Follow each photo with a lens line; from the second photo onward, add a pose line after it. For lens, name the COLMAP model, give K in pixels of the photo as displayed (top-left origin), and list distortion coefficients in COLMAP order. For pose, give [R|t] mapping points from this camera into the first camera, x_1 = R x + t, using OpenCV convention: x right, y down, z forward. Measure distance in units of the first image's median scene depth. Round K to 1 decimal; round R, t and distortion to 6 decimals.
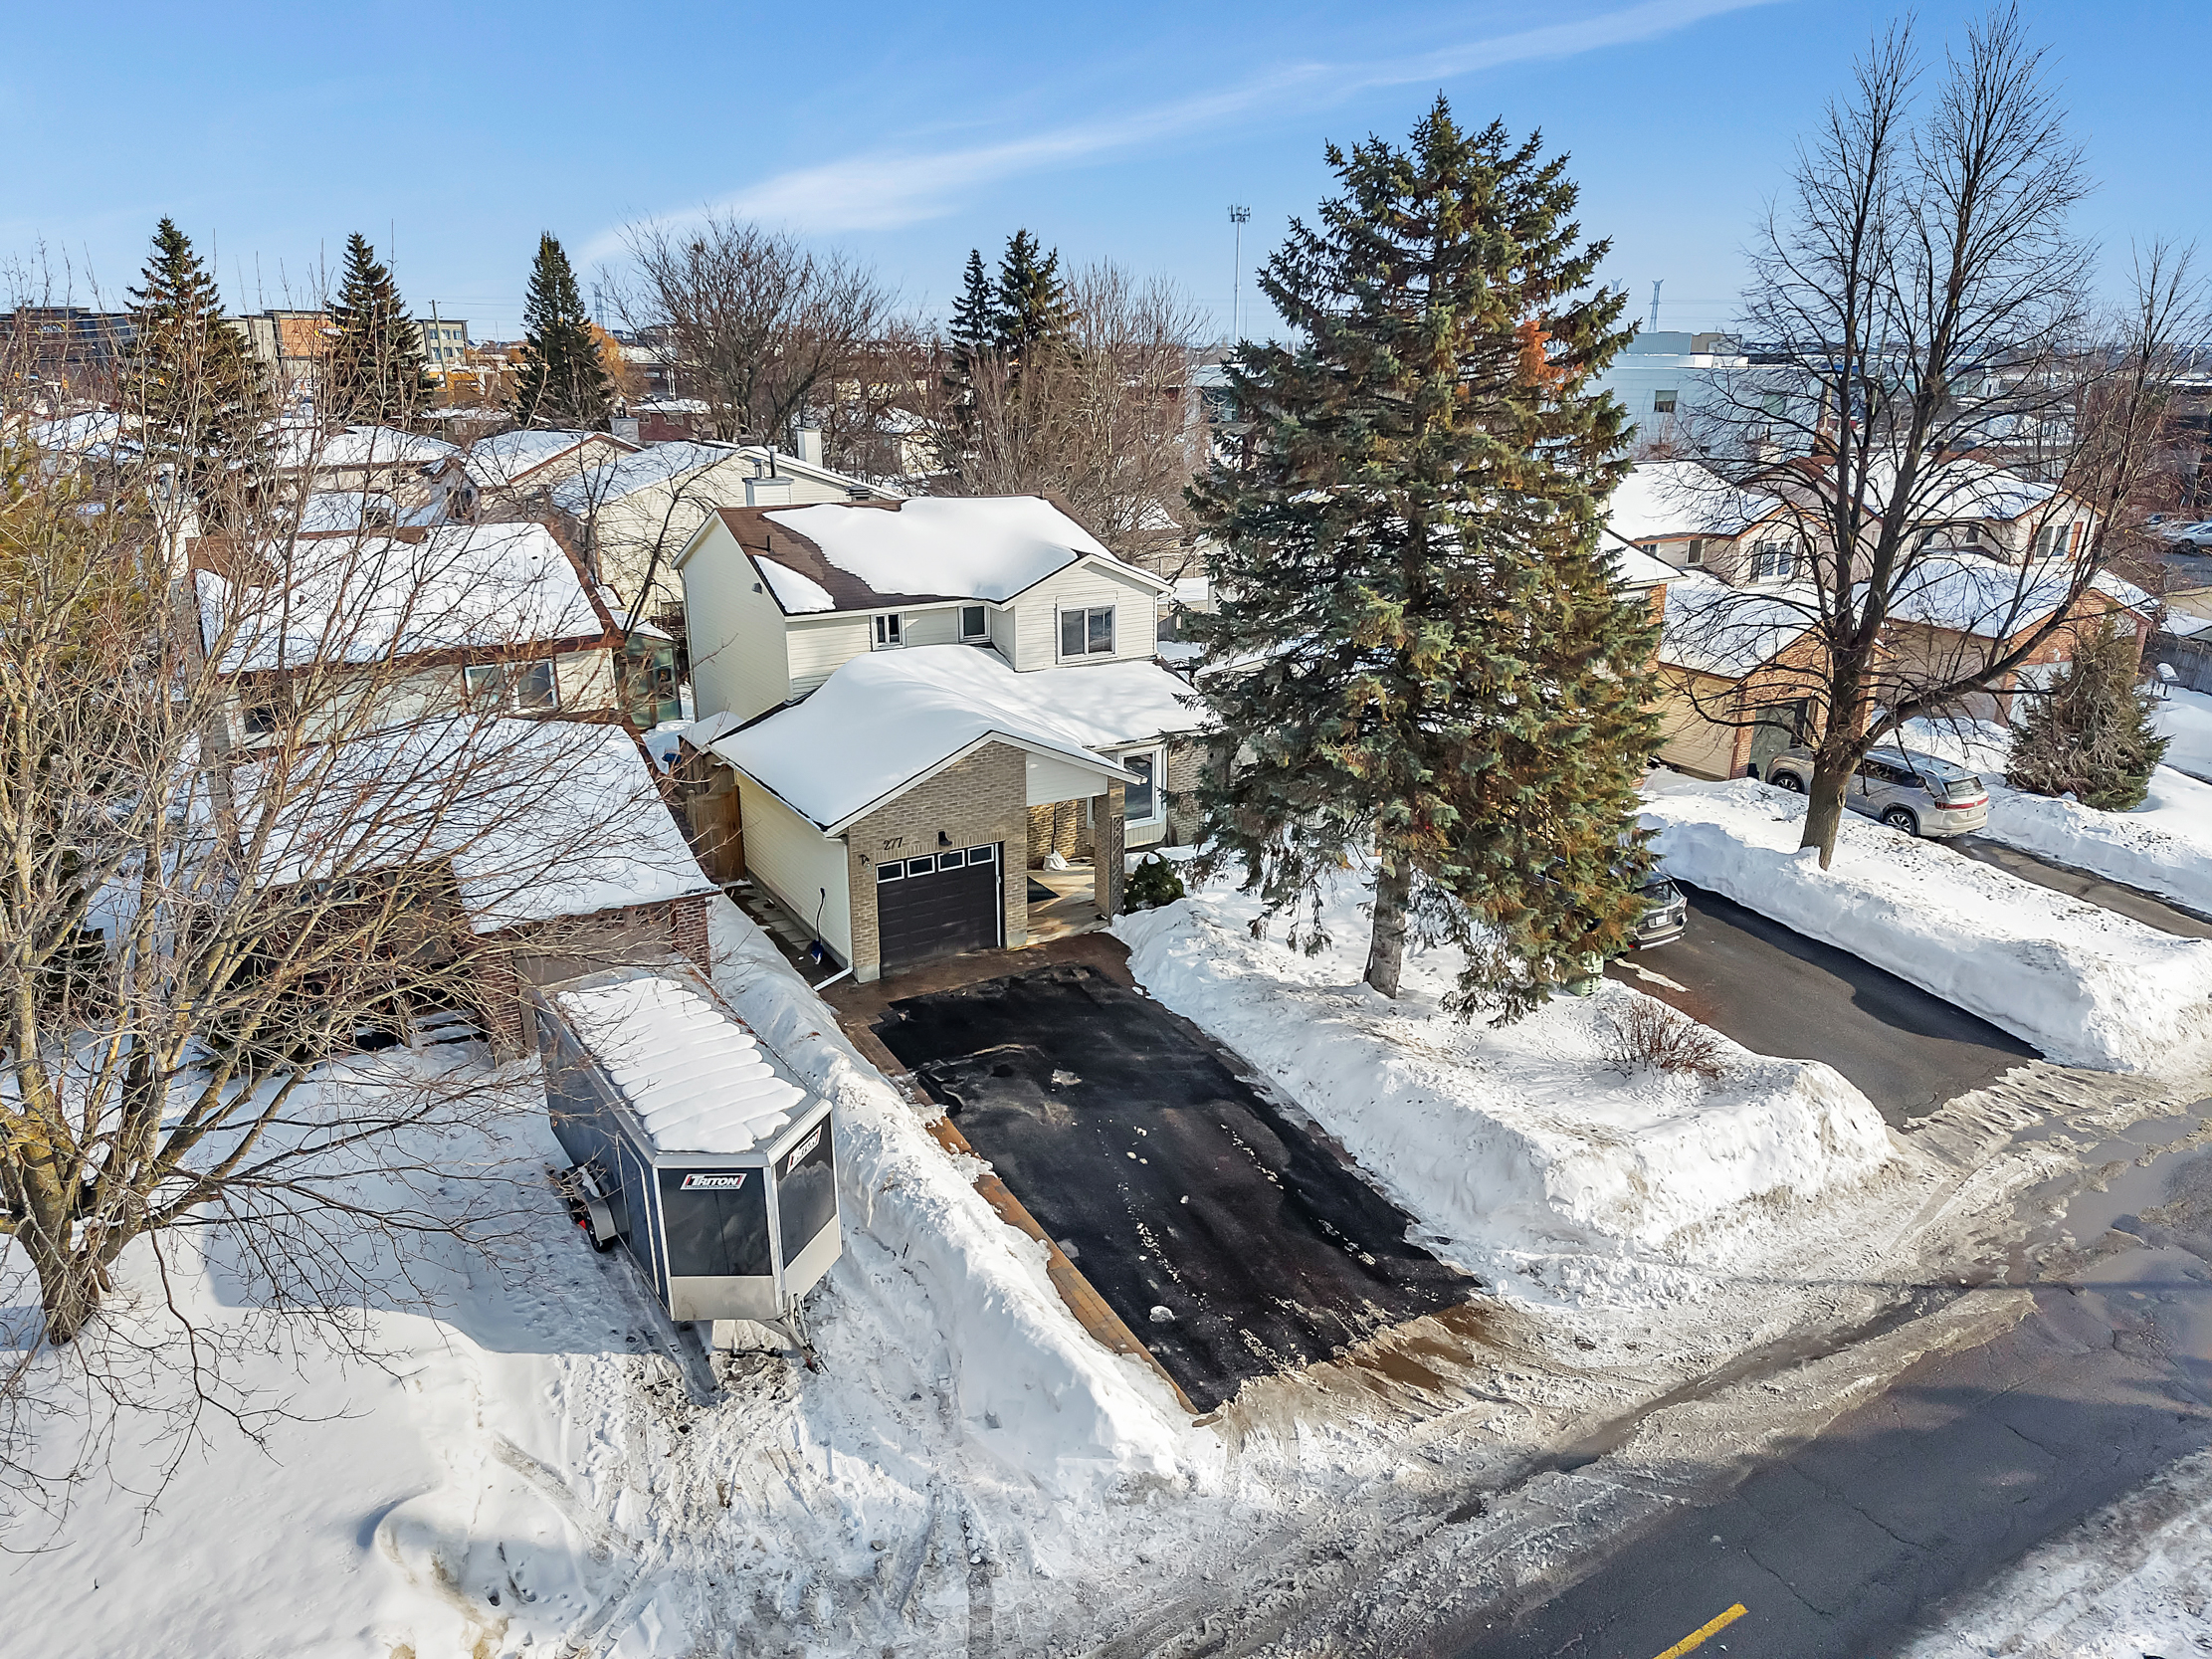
lens RADIAL K [[1475.9, 0, 1110.0], [0, 1475.9, 829.7], [0, 0, 1]] dist [0.033919, -0.034968]
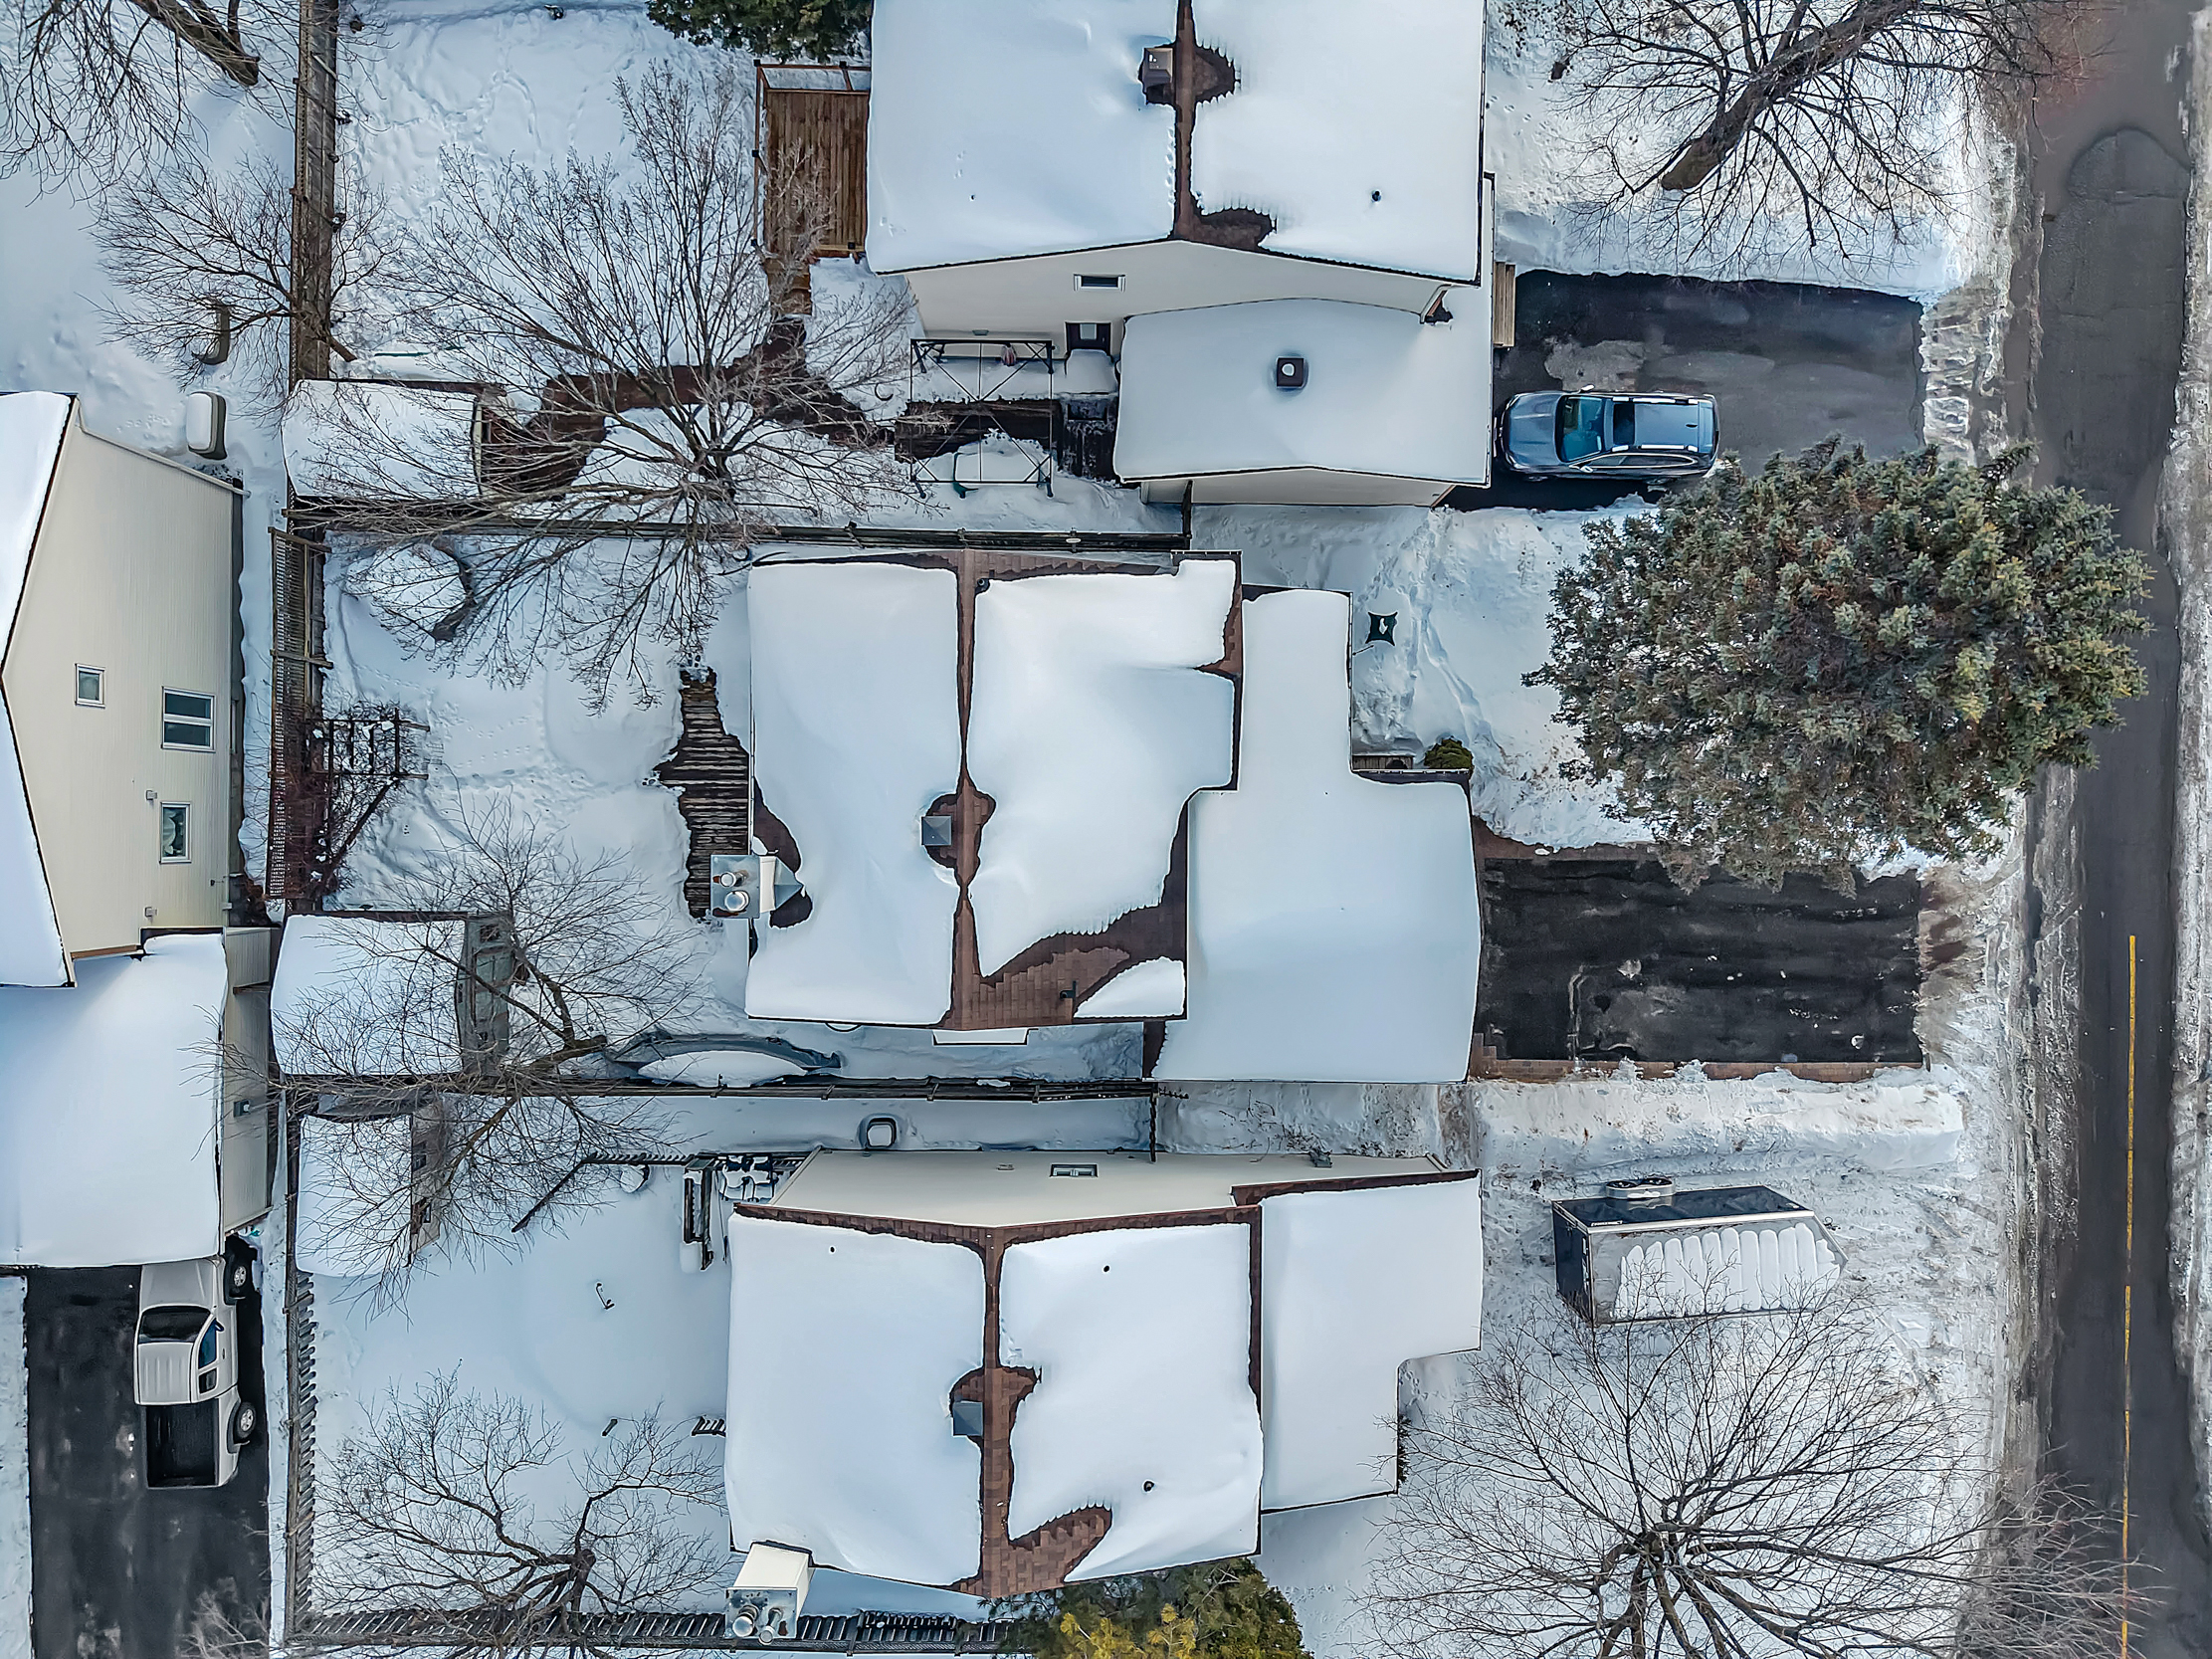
lens RADIAL K [[1475.9, 0, 1100.1], [0, 1475.9, 842.9], [0, 0, 1]] dist [0.033919, -0.034968]
pose [[0.520619, -0.853781, -0.003626, -0.169297], [0.265474, 0.157842, 0.951110, -1.223218], [-0.811468, -0.496128, 0.308832, 0.919324]]
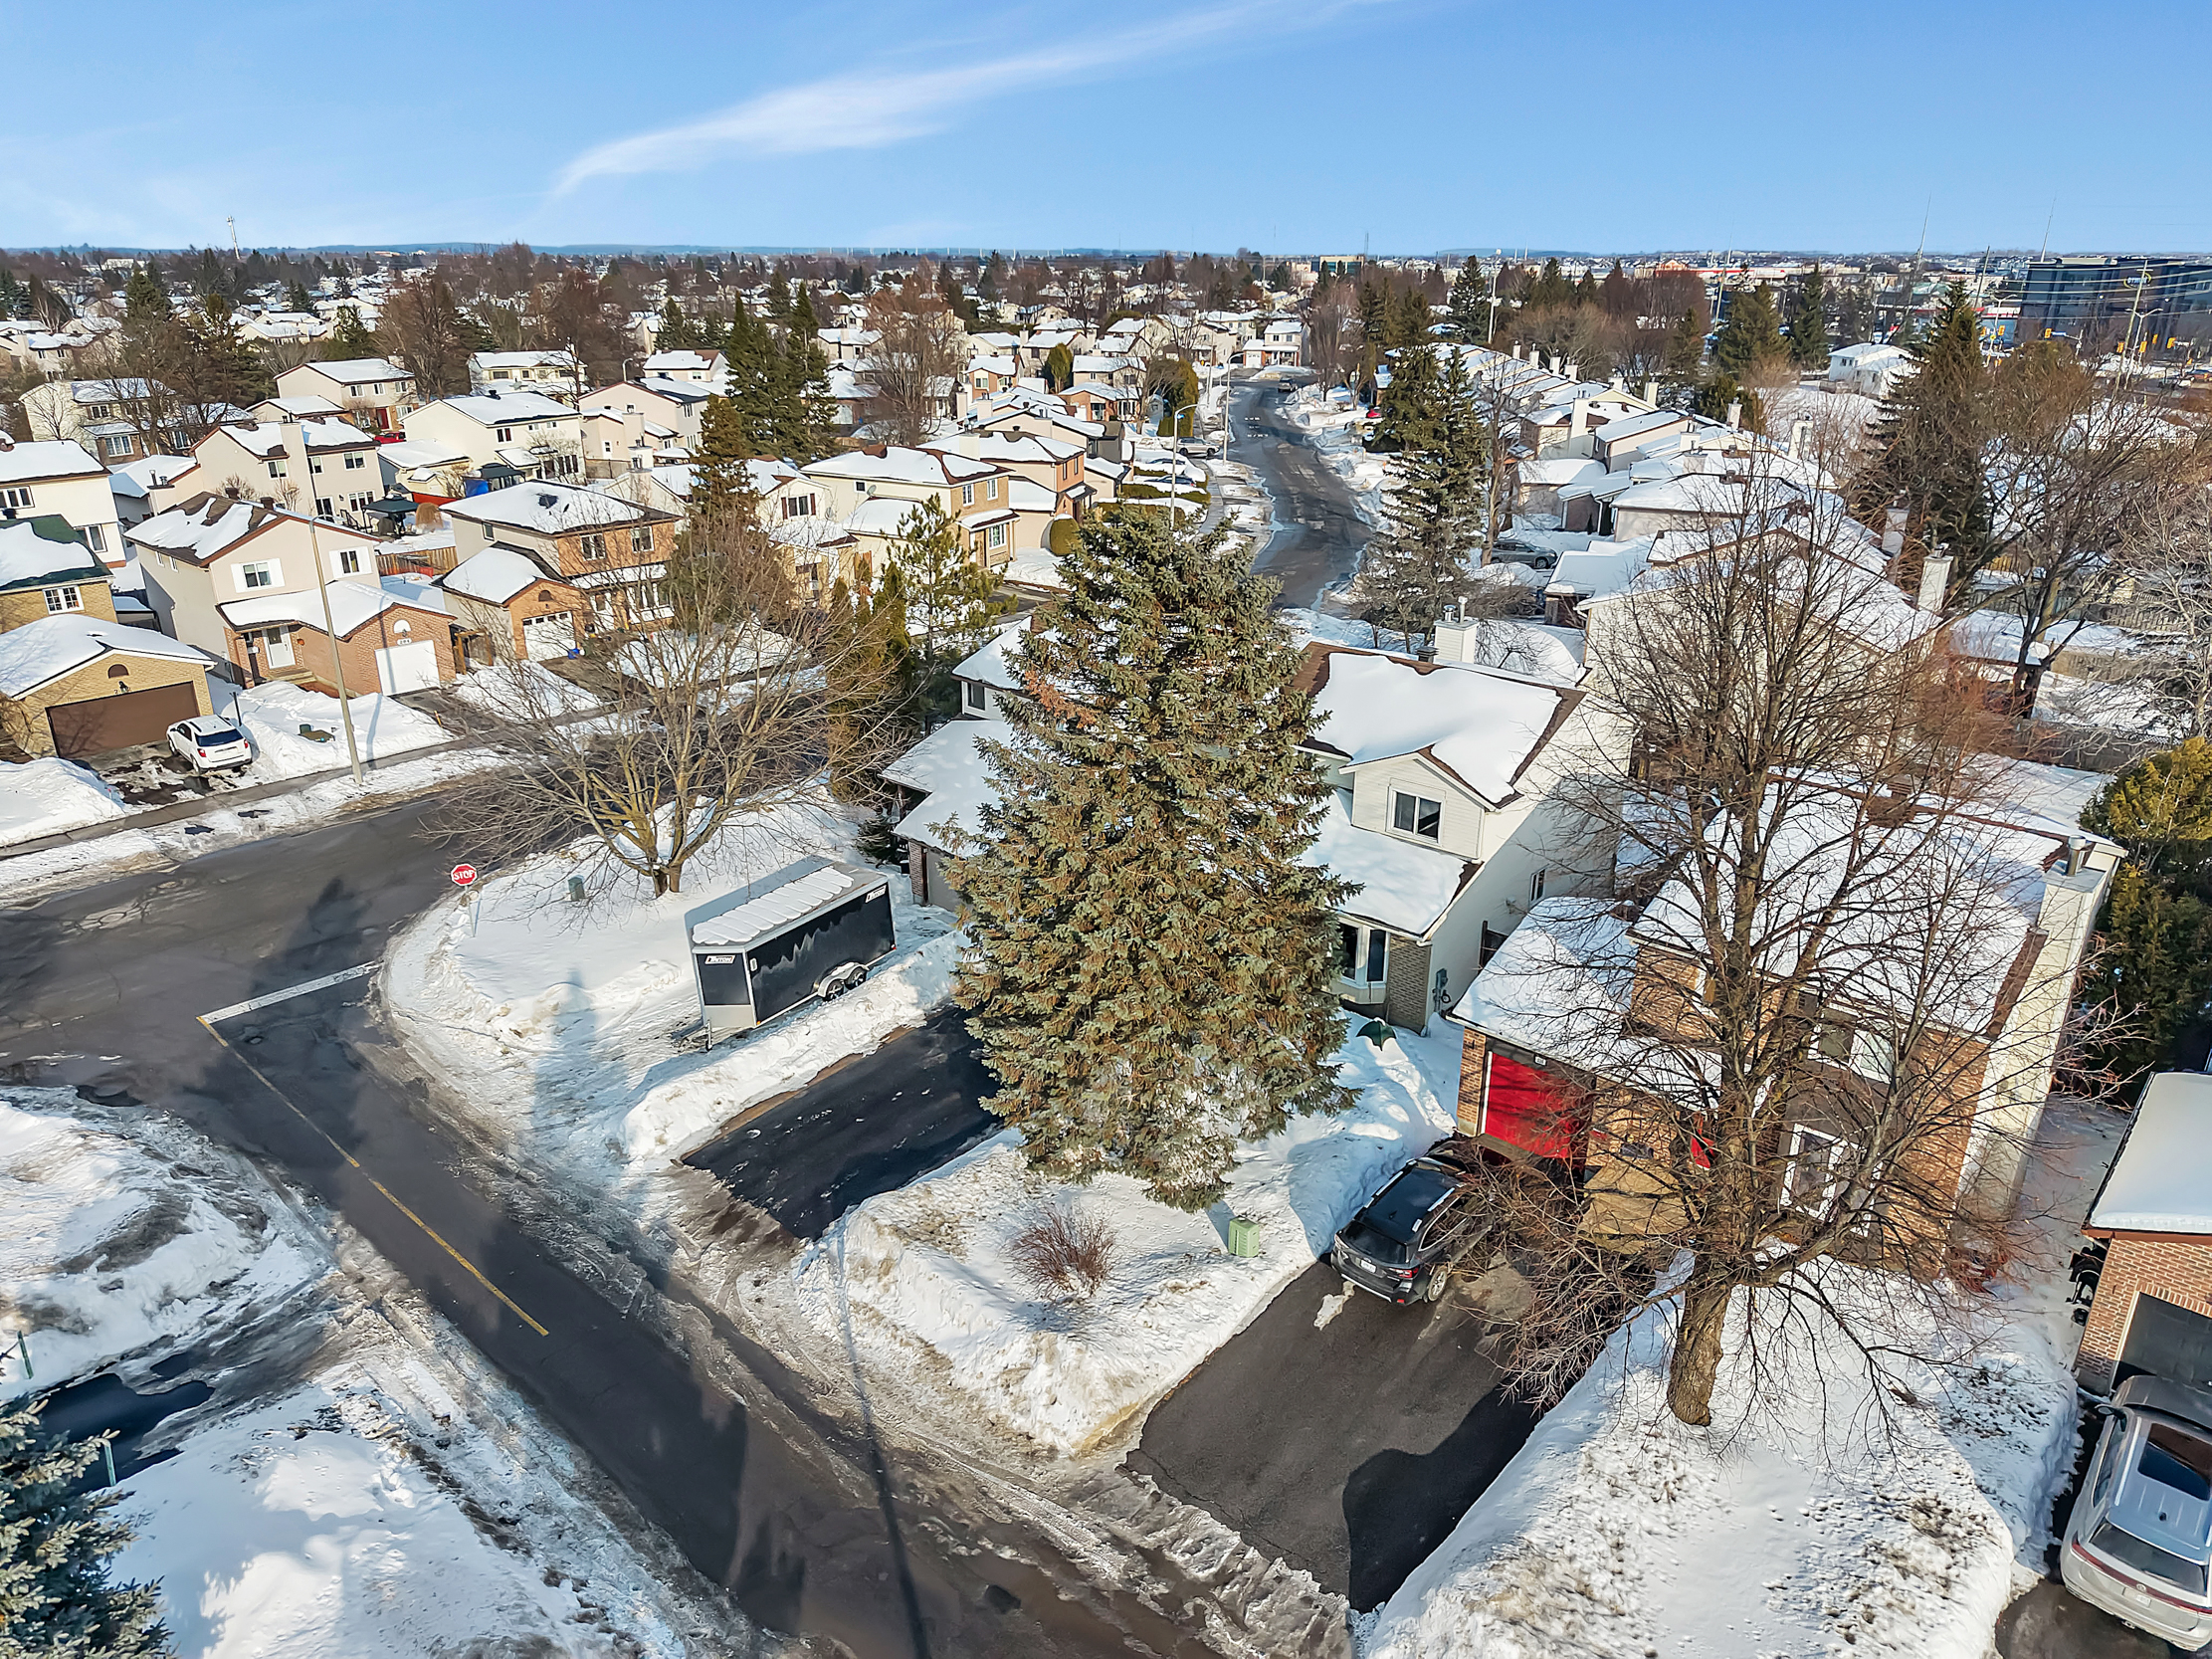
lens RADIAL K [[1475.9, 0, 1106.2], [0, 1475.9, 827.8], [0, 0, 1]] dist [0.033919, -0.034968]
pose [[0.298588, 0.342856, -0.890671, 1.163885], [-0.295217, 0.920654, 0.255428, -0.432472], [0.907575, 0.186674, 0.376113, 0.440899]]
